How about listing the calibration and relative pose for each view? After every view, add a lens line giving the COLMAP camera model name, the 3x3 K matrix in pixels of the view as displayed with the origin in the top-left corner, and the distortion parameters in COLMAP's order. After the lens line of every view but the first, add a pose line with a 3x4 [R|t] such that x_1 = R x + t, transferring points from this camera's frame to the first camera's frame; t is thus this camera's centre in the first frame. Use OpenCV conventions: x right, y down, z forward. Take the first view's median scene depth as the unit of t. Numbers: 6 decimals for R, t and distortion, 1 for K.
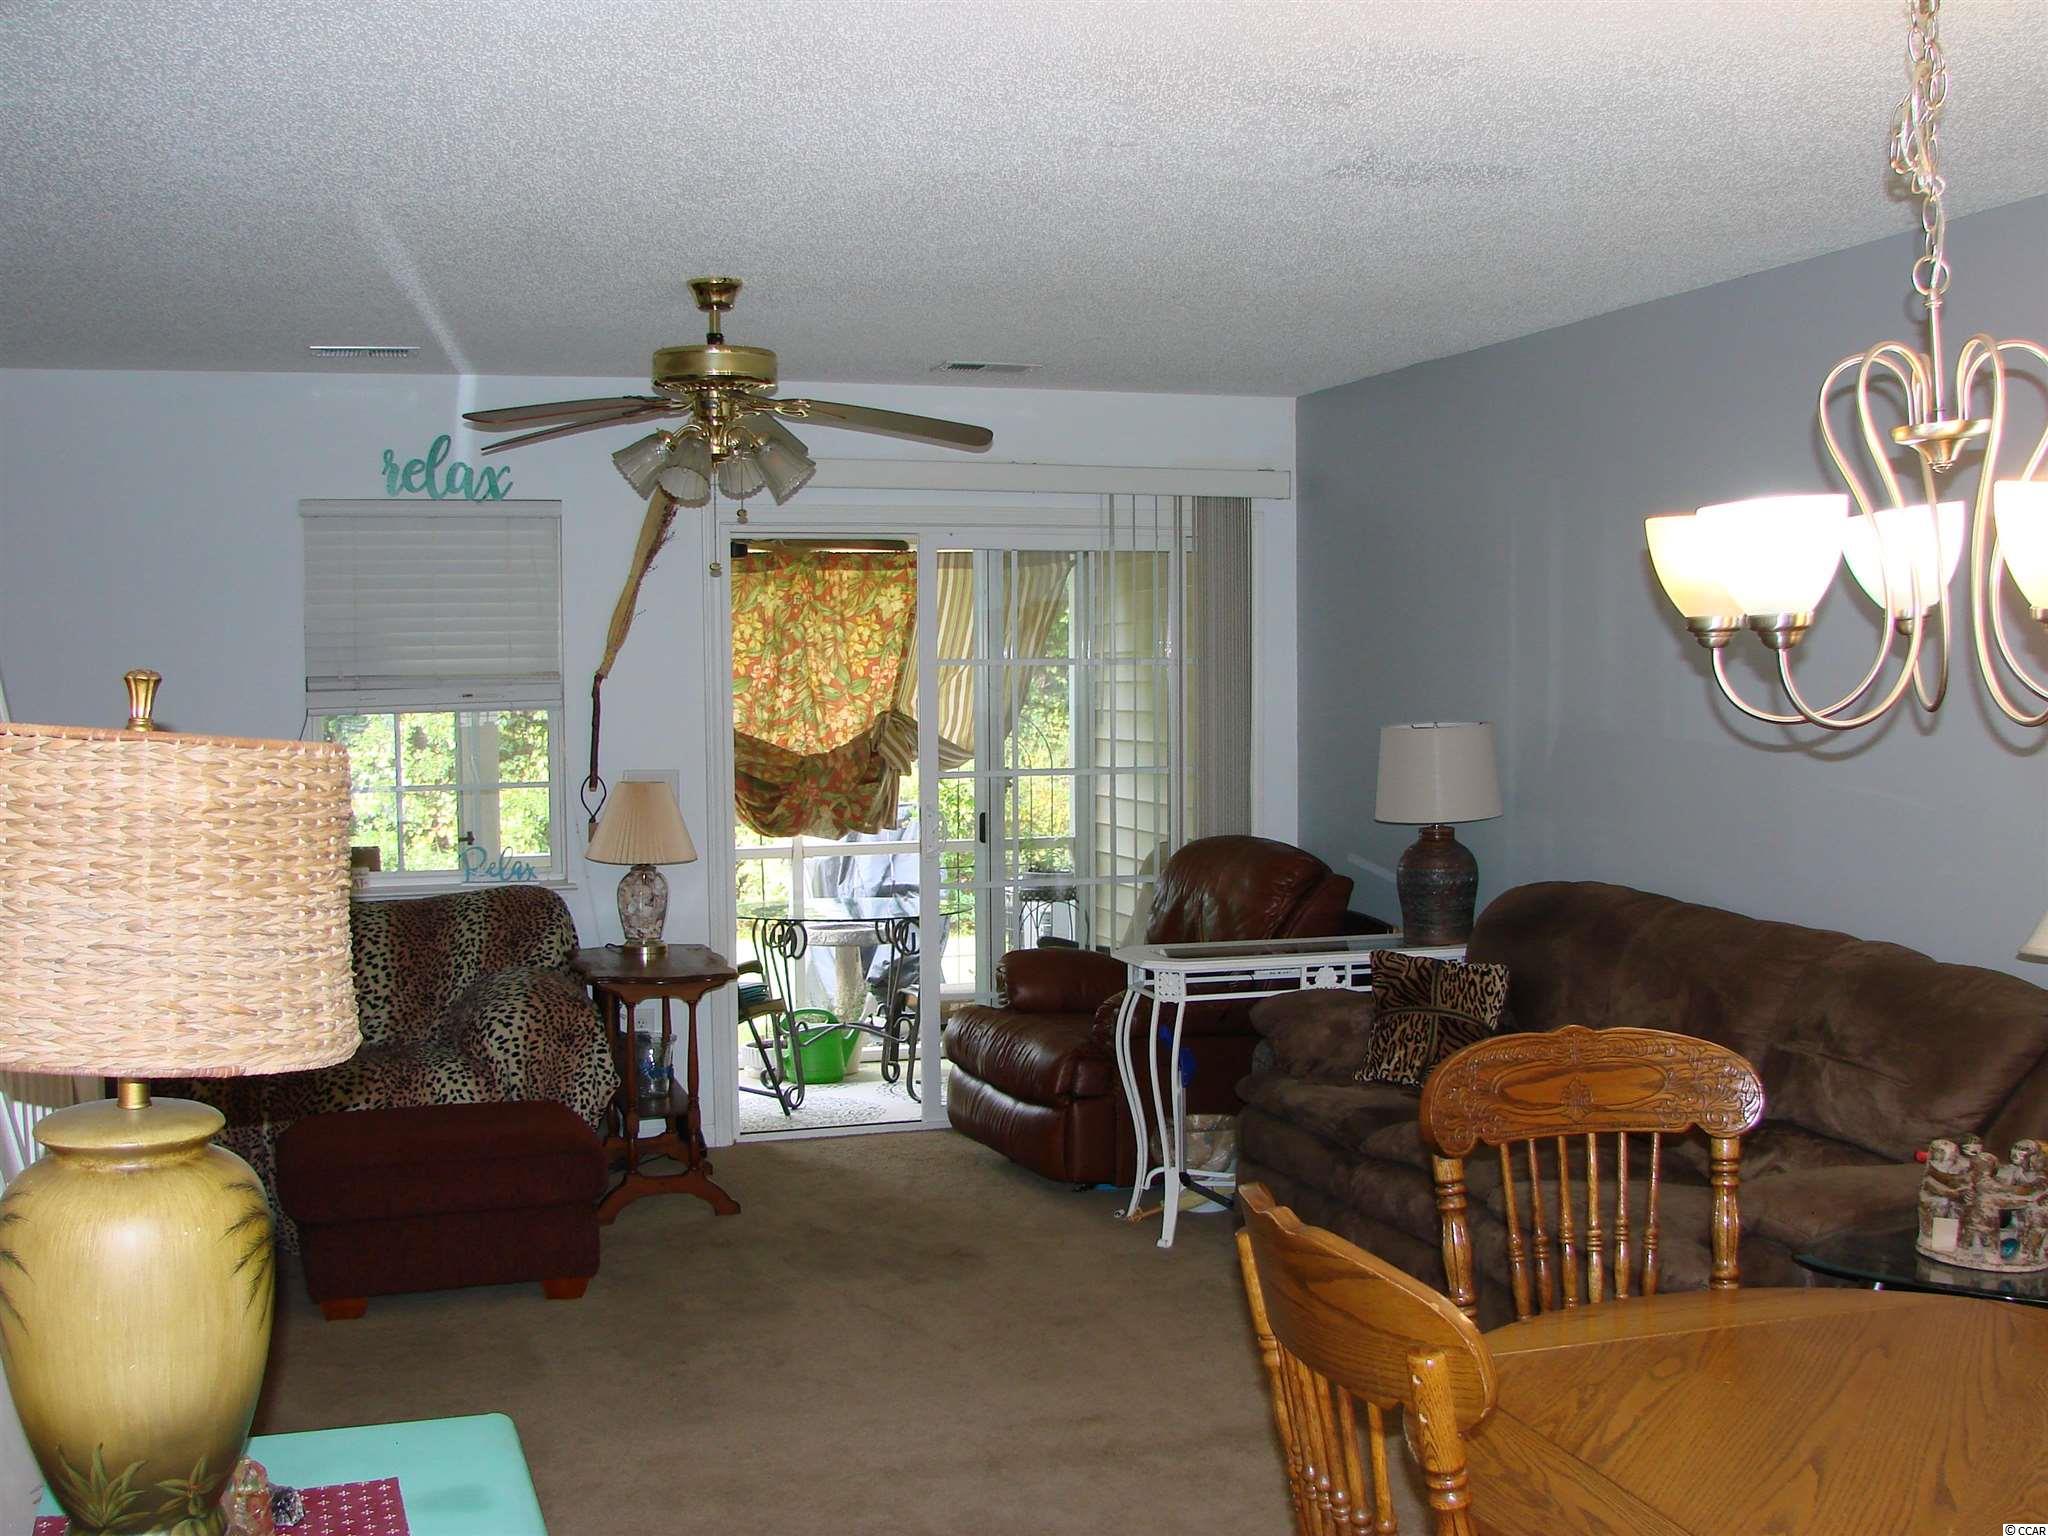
lens RADIAL K [[2209.9, 0, 1021.5], [0, 2209.9, 825.0], [0, 0, 1]] dist [-0.219738, 0.269675]
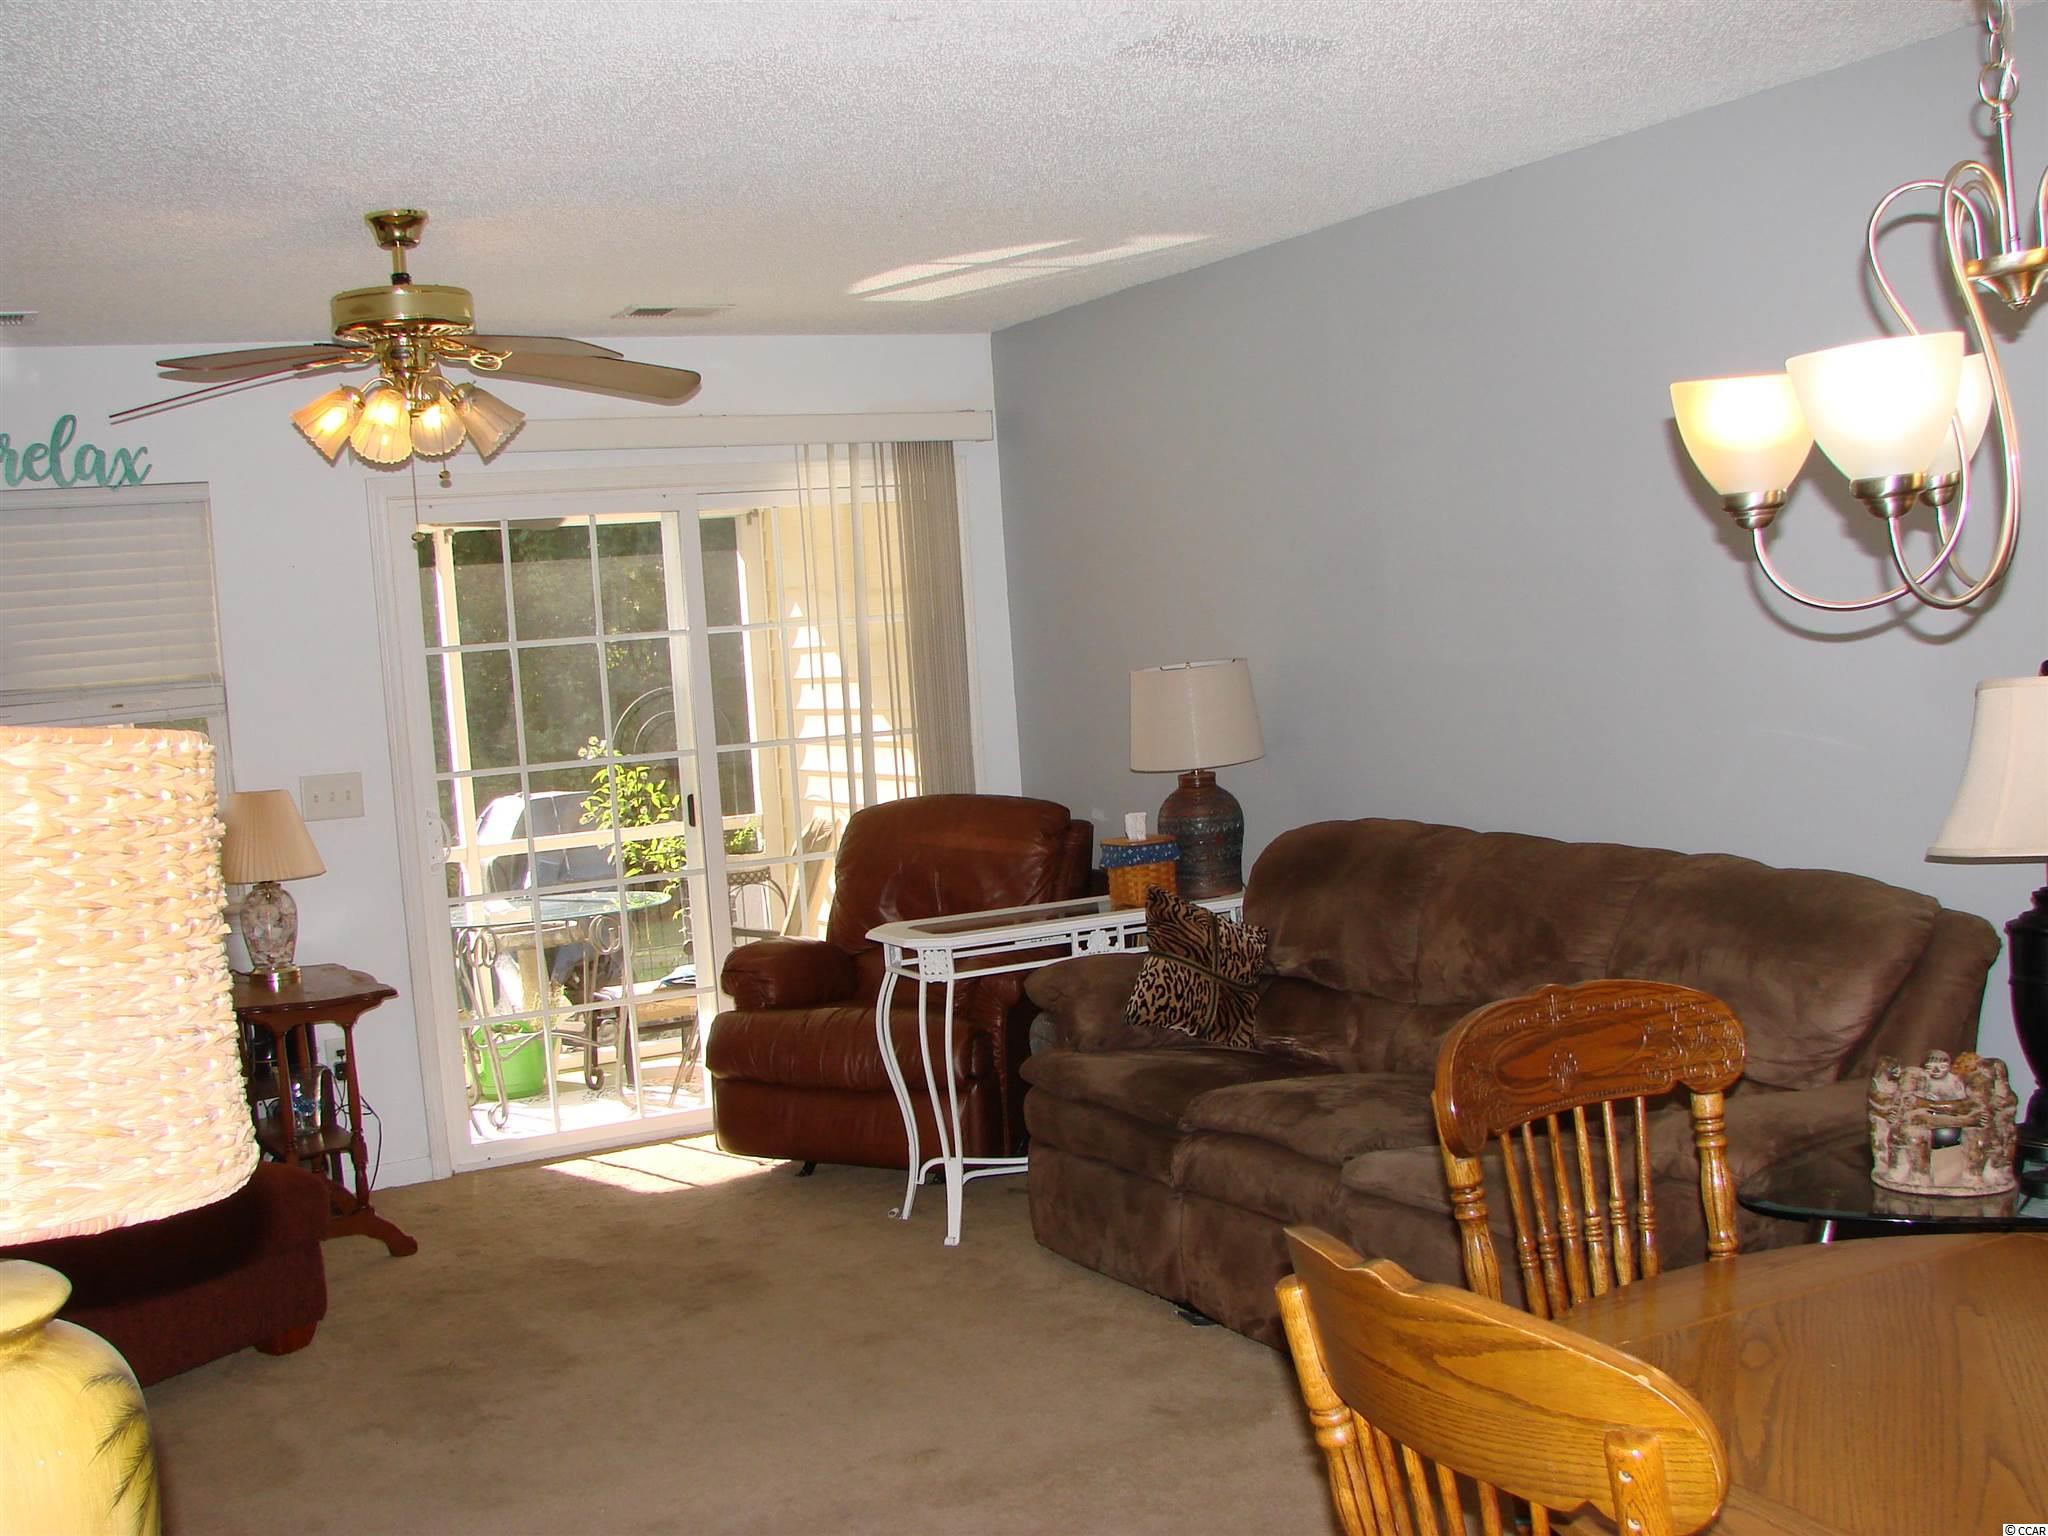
lens RADIAL K [[2209.9, 0, 1021.5], [0, 2209.9, 825.0], [0, 0, 1]] dist [-0.219738, 0.269675]
pose [[0.981857, -0.075850, 0.173790, -0.057773], [0.073603, 0.997100, 0.019352, -0.000511], [-0.174754, -0.006210, 0.984593, 0.087979]]
